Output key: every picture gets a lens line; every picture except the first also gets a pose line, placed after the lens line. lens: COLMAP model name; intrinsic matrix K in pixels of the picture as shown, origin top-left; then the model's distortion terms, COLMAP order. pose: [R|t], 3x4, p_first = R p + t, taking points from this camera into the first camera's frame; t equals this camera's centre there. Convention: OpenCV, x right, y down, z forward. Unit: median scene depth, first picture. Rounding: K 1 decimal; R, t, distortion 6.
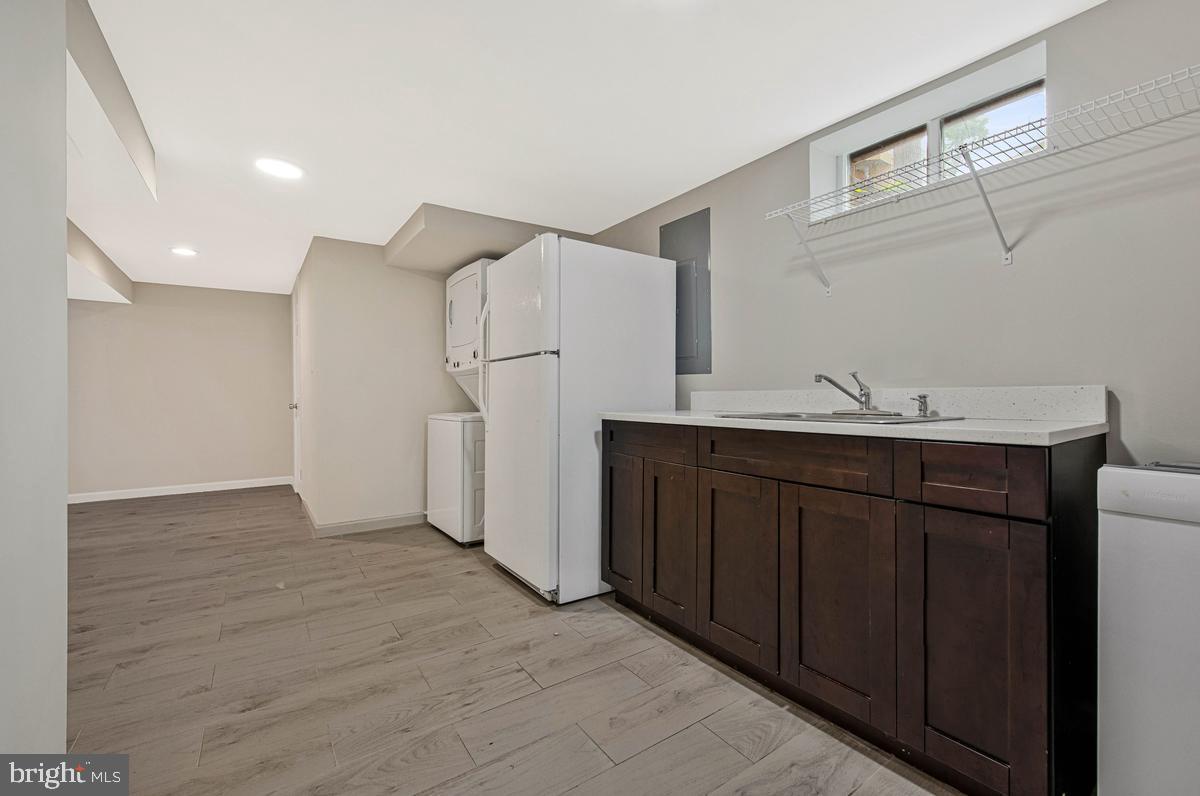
lens RADIAL K [[492.4, 0, 594.2], [0, 492.4, 393.3], [0, 0, 1]] dist [-0.005557, -0.000571]
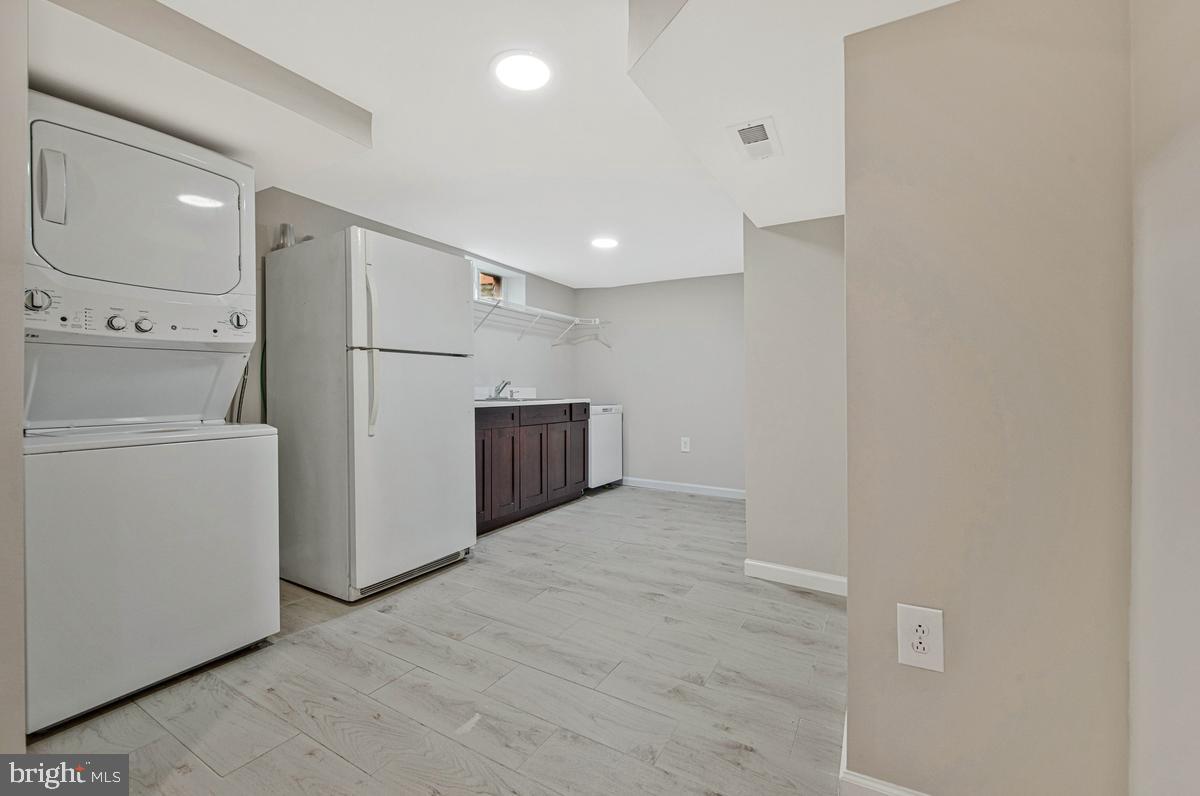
lens RADIAL K [[492.4, 0, 595.5], [0, 492.4, 397.0], [0, 0, 1]] dist [-0.005557, -0.000571]
pose [[-0.431204, -0.005078, 0.902240, -1.455281], [0.000441, 0.999983, 0.005839, 0.013391], [-0.902254, 0.002916, -0.431195, 1.337493]]
